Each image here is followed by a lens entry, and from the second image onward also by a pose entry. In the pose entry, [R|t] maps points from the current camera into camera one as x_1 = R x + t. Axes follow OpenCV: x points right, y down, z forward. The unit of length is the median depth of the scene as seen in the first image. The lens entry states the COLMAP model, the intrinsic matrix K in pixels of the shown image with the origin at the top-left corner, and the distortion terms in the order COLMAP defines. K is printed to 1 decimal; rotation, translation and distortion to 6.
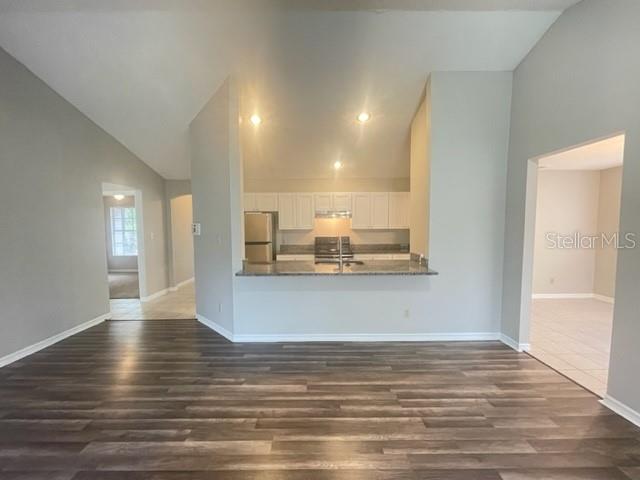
lens RADIAL K [[259.1, 0, 320.0], [0, 259.1, 240.0], [0, 0, 1]] dist [-0.000615, 0.000097]
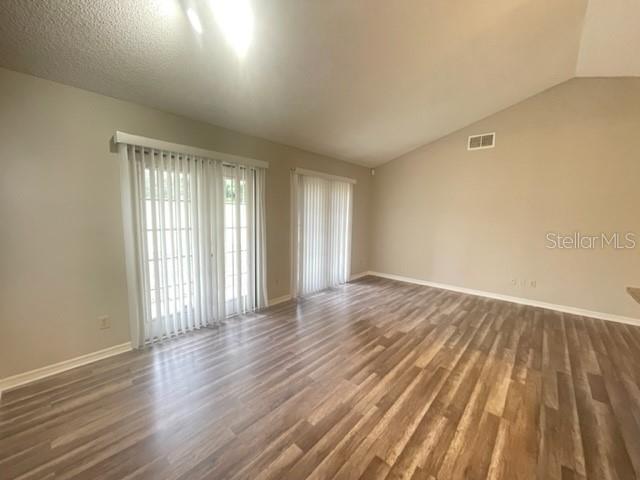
lens RADIAL K [[259.1, 0, 320.0], [0, 259.1, 240.0], [0, 0, 1]] dist [-0.000615, 0.000097]
pose [[-0.664738, 0.068277, -0.743950, 0.979054], [-0.056034, 0.988453, 0.140785, -0.061302], [0.744972, 0.135272, -0.653237, 1.168142]]
